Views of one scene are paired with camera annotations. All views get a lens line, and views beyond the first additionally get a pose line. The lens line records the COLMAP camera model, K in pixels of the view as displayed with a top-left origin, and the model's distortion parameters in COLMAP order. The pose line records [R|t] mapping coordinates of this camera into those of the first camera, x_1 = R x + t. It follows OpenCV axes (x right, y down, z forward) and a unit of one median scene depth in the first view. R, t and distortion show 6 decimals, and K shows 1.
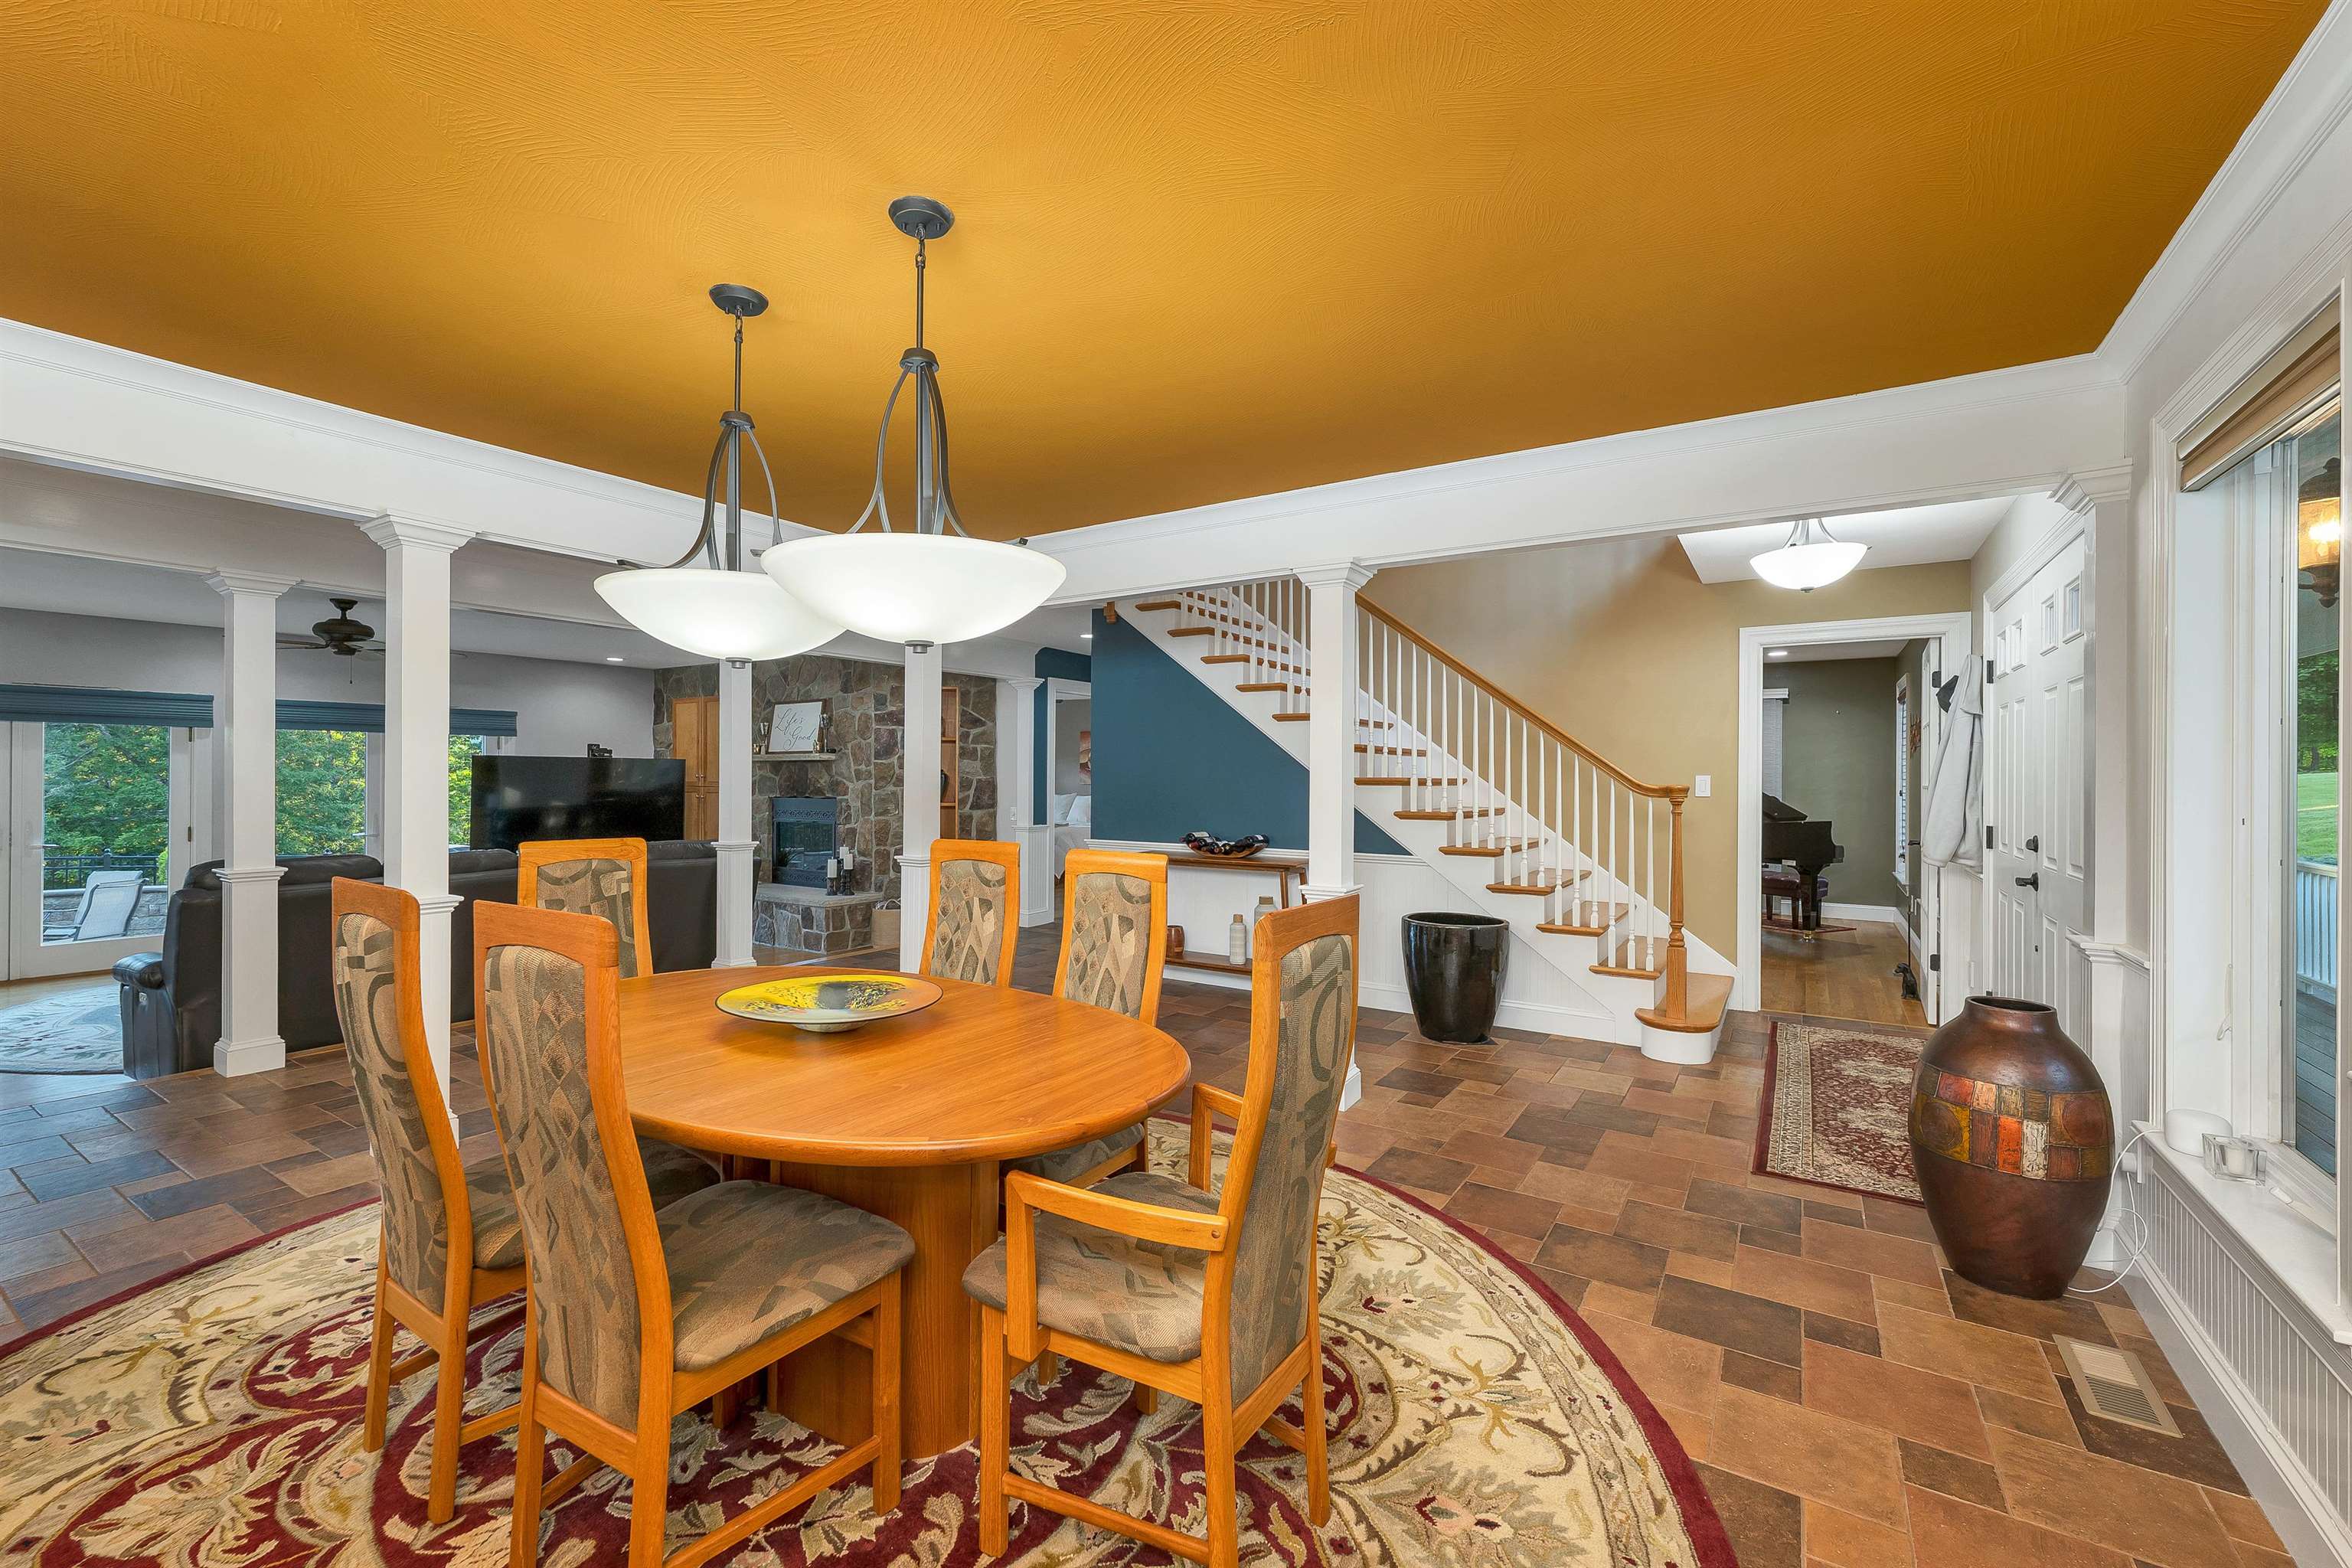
lens RADIAL K [[968.1, 0, 1157.1], [0, 968.1, 780.6], [0, 0, 1]] dist [0.003497, 0.000104]
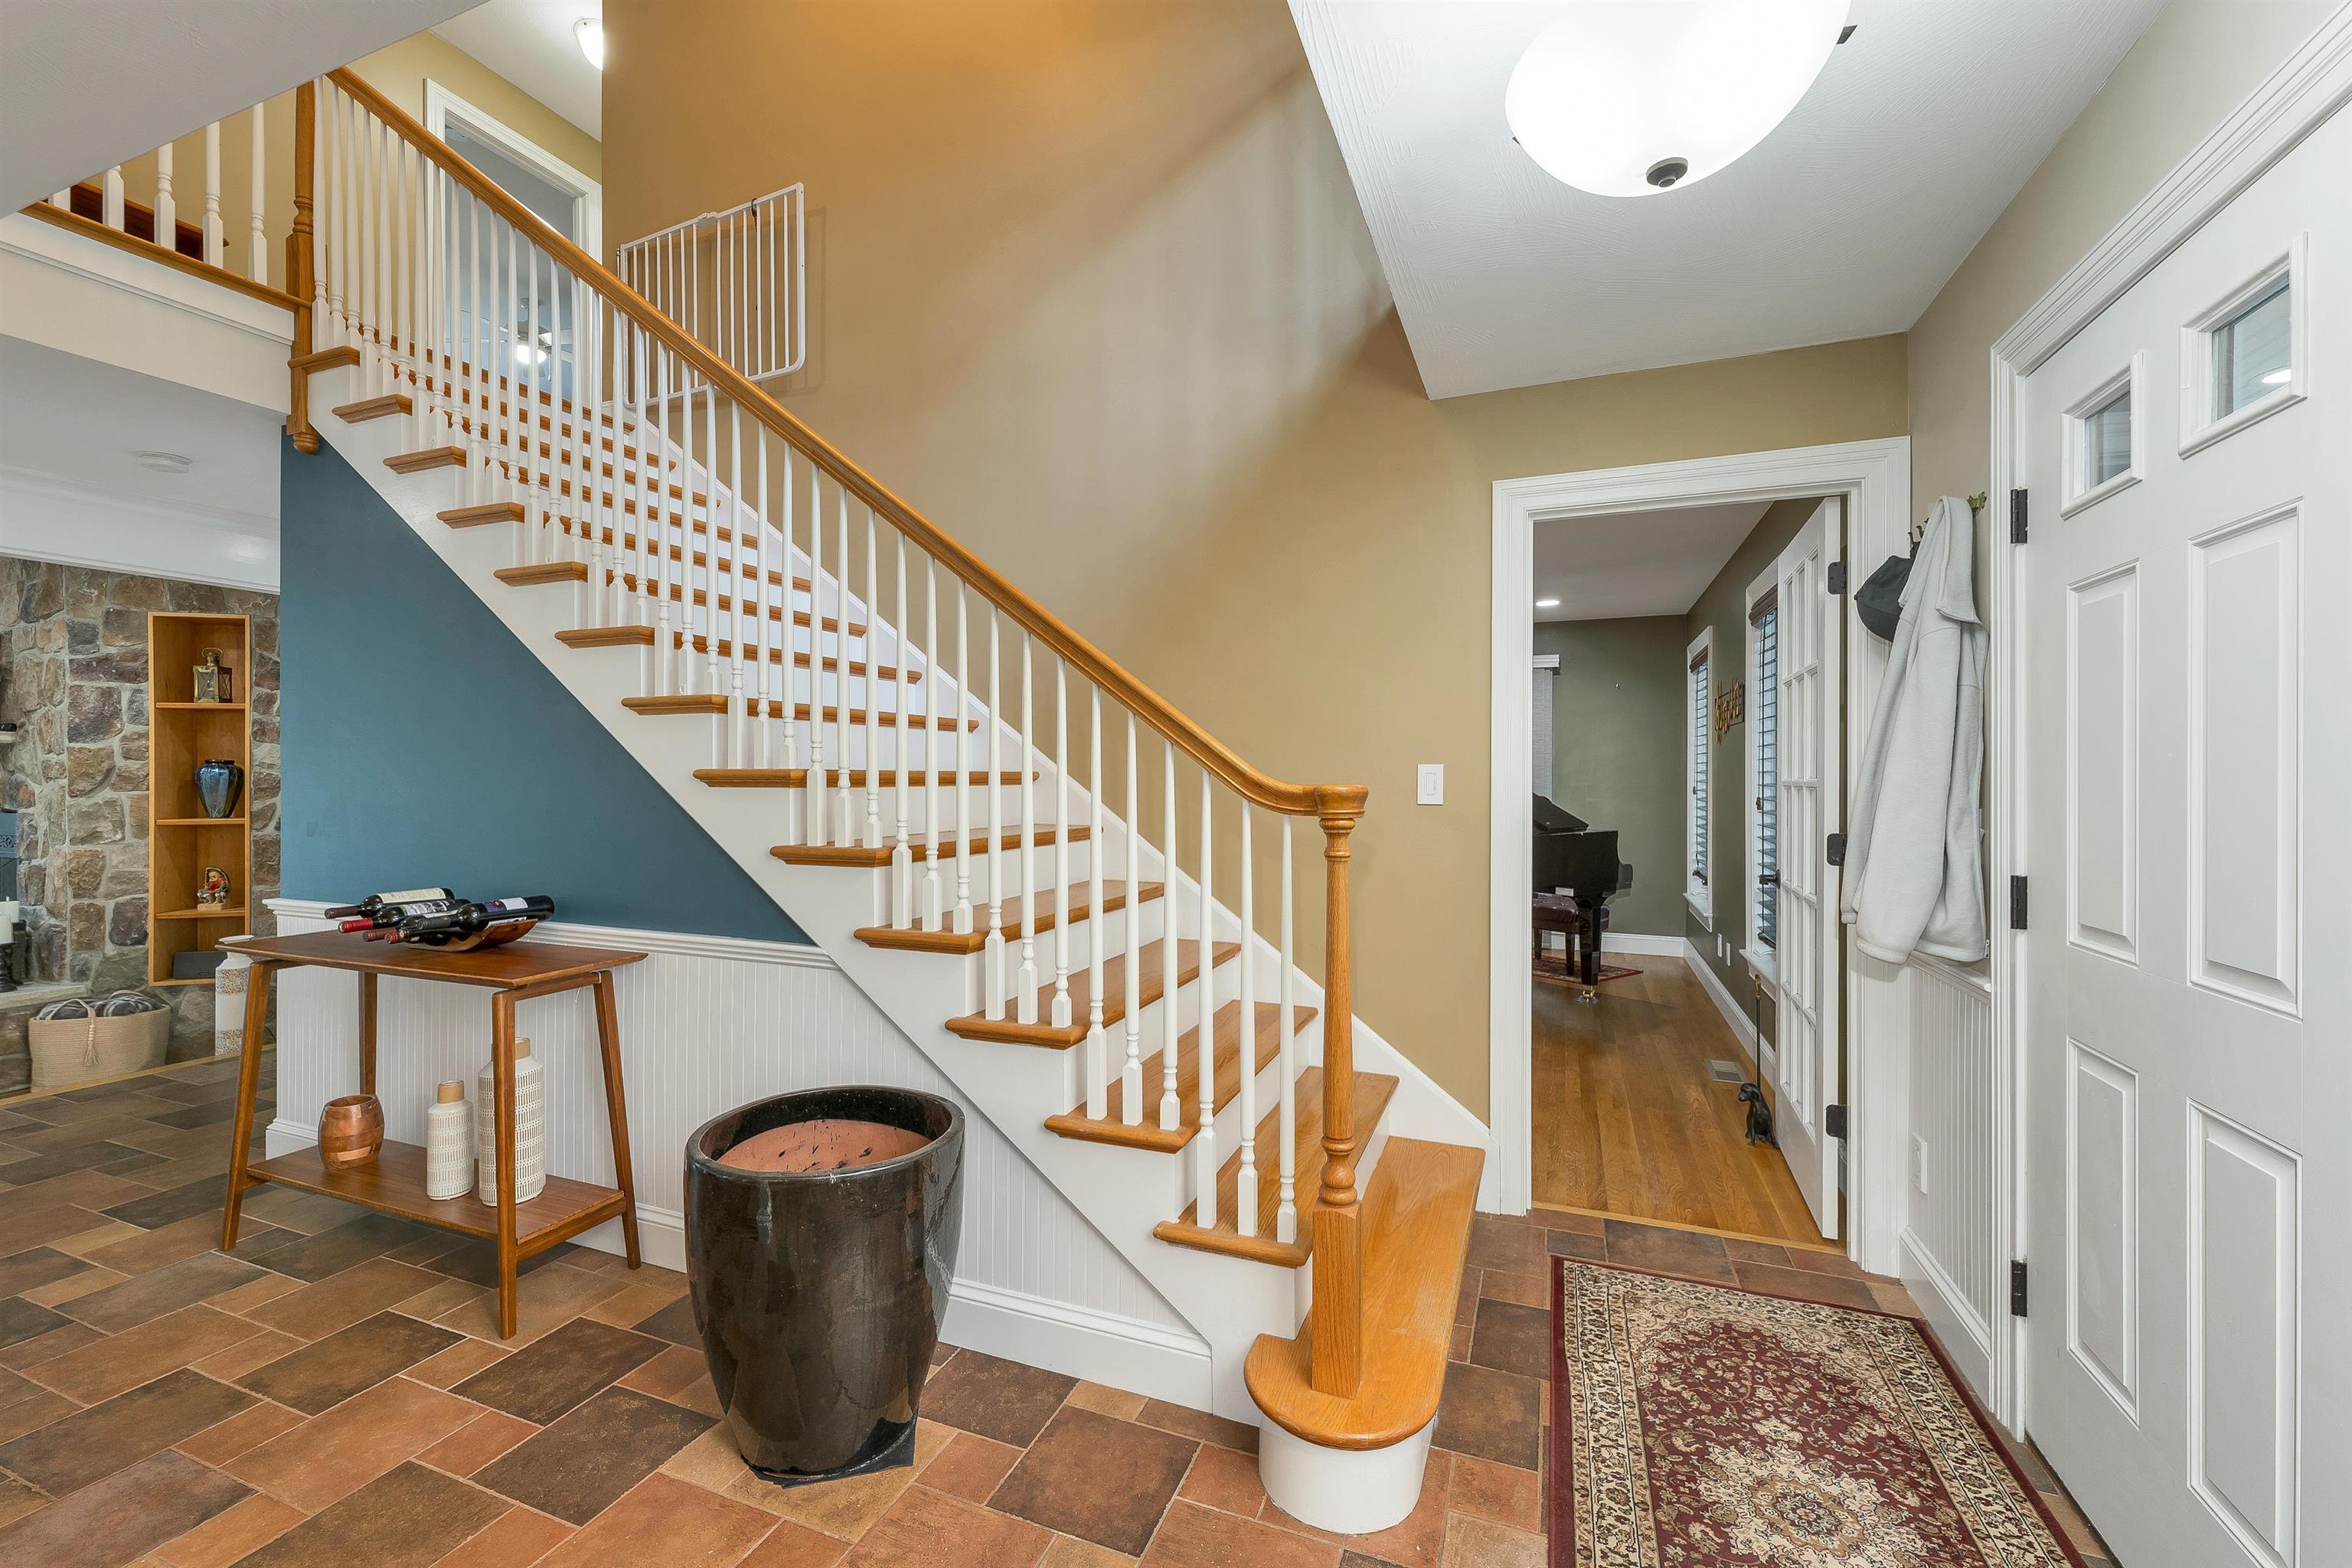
lens RADIAL K [[968.1, 0, 1161.8], [0, 968.1, 779.9], [0, 0, 1]] dist [0.003497, 0.000104]
pose [[0.980763, -0.004423, 0.195153, 0.293566], [0.003892, 0.999988, 0.003101, 0.000908], [-0.195164, -0.002282, 0.980768, 0.474343]]
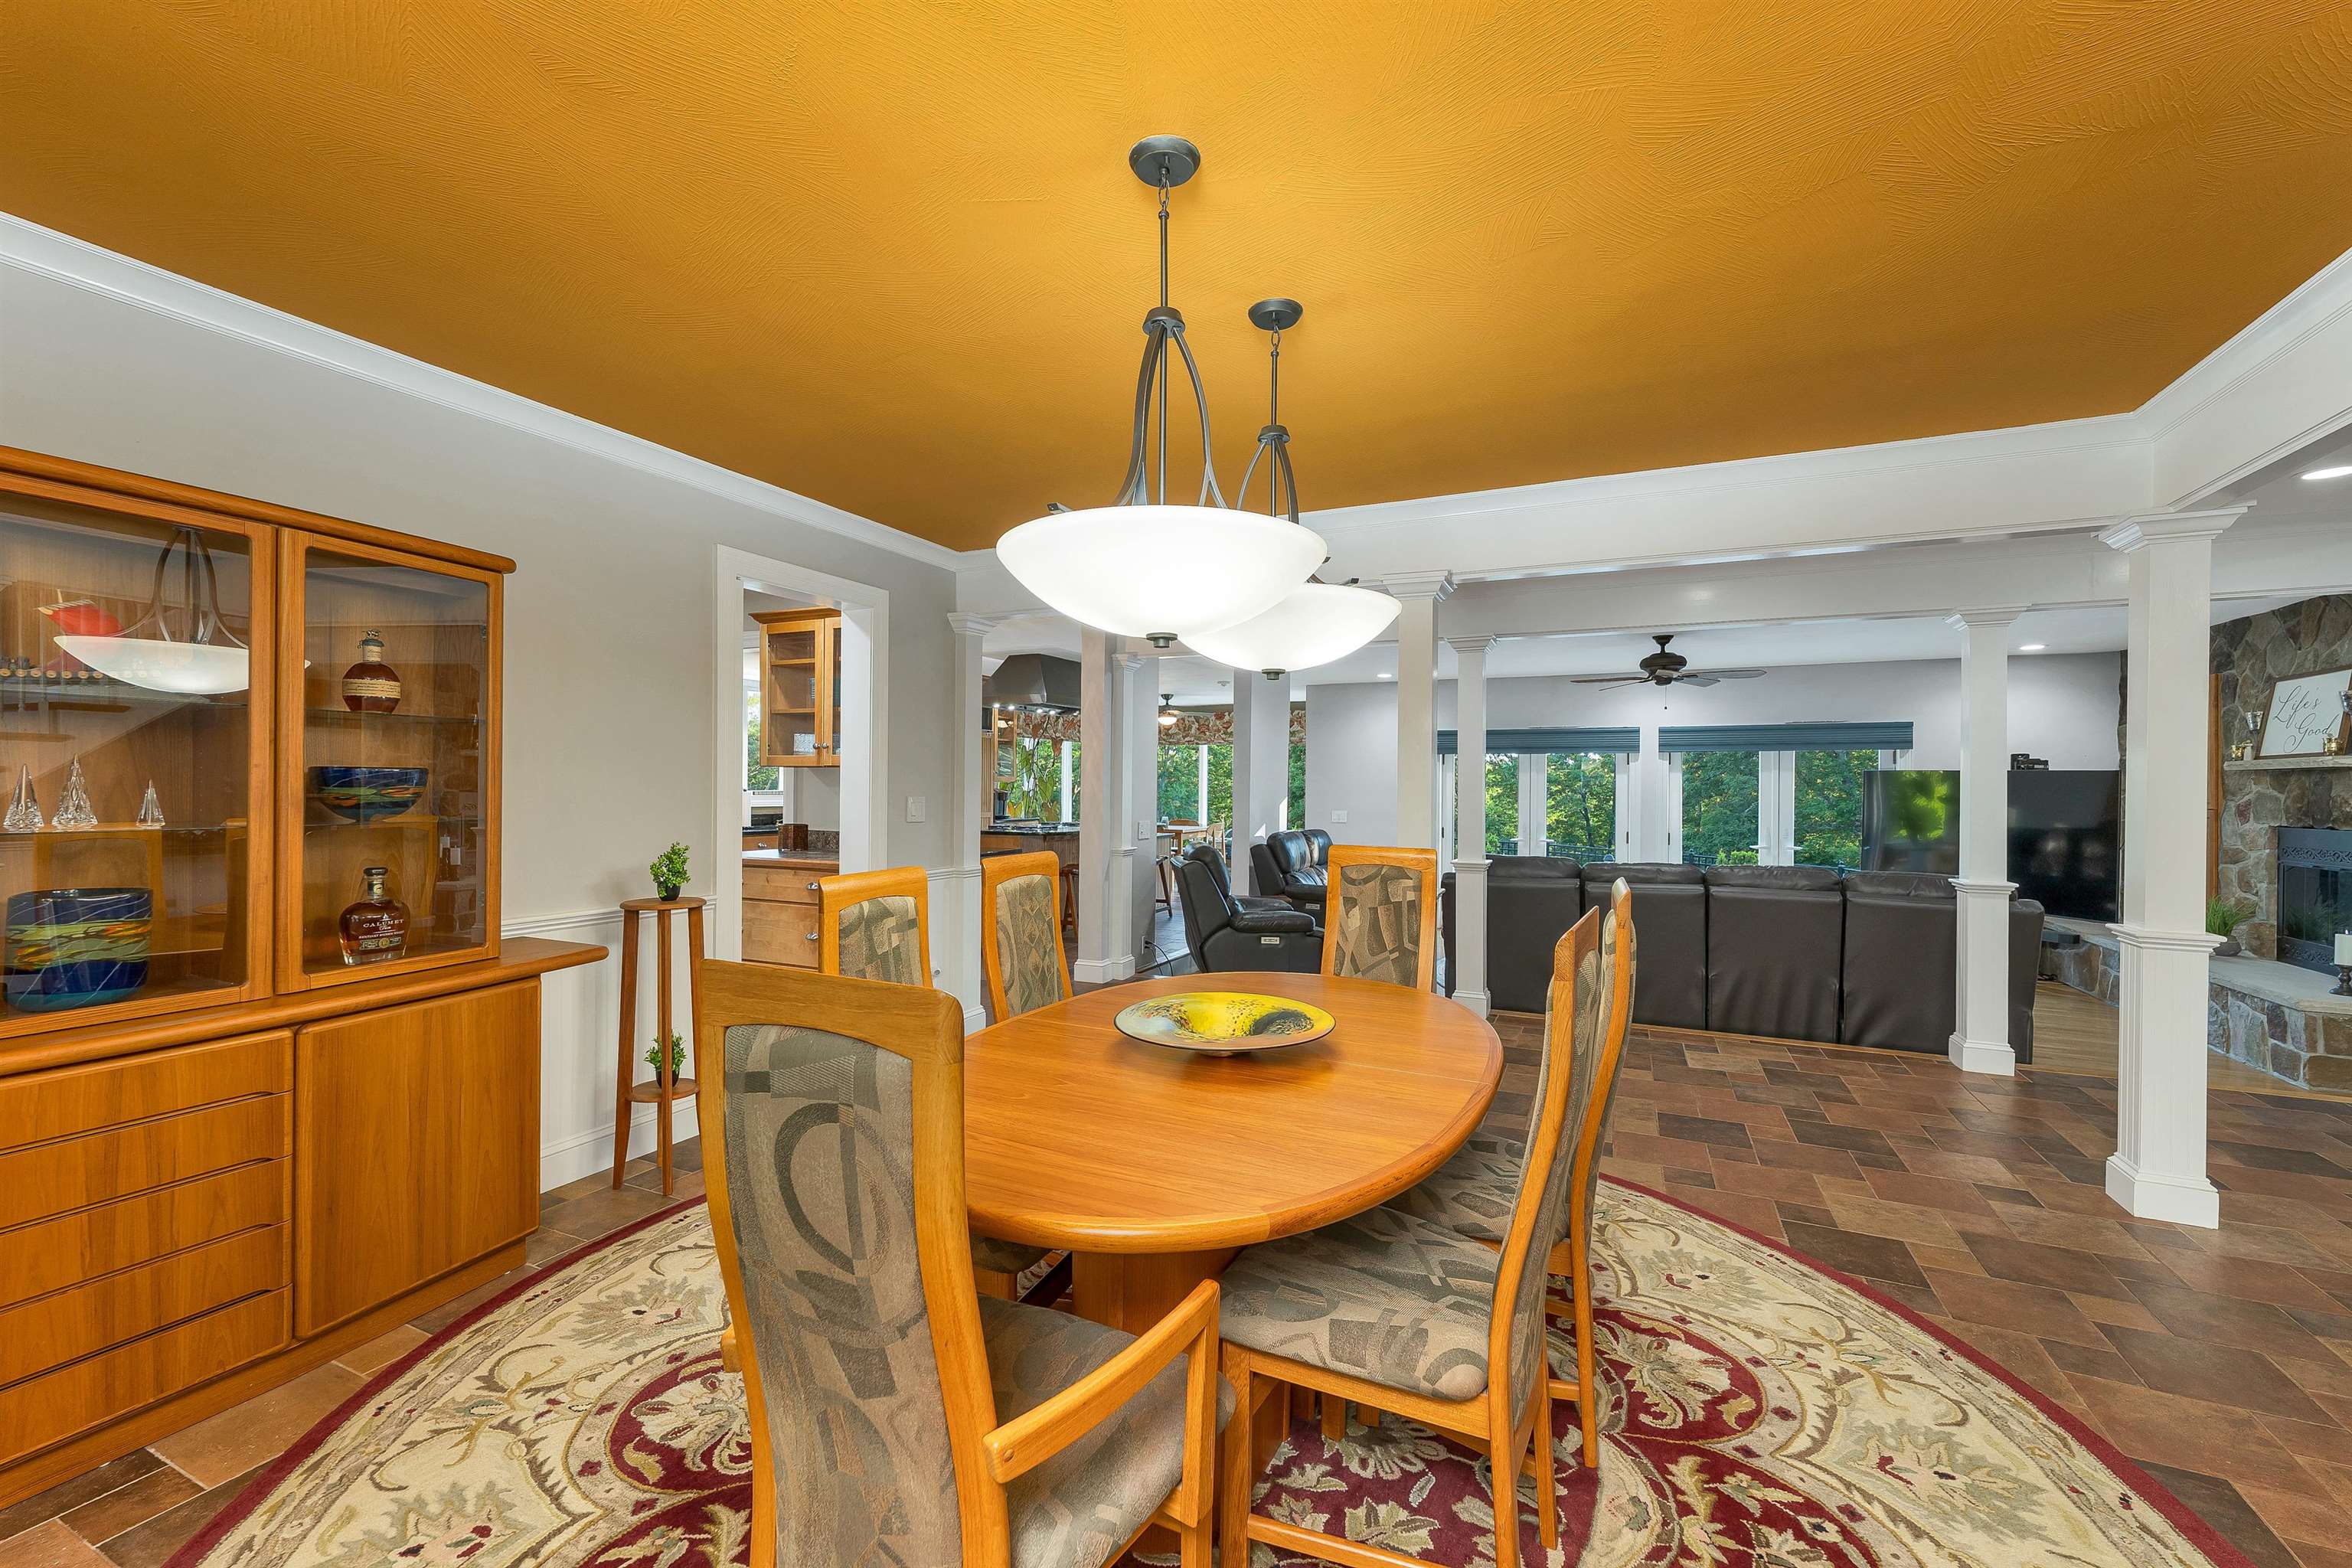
lens RADIAL K [[968.1, 0, 1173.2], [0, 968.1, 786.3], [0, 0, 1]] dist [0.003497, 0.000104]
pose [[0.145032, -0.004665, -0.989416, 0.205736], [-0.008533, 0.999946, -0.005965, 0.001206], [0.989390, 0.009308, 0.144985, 0.286208]]
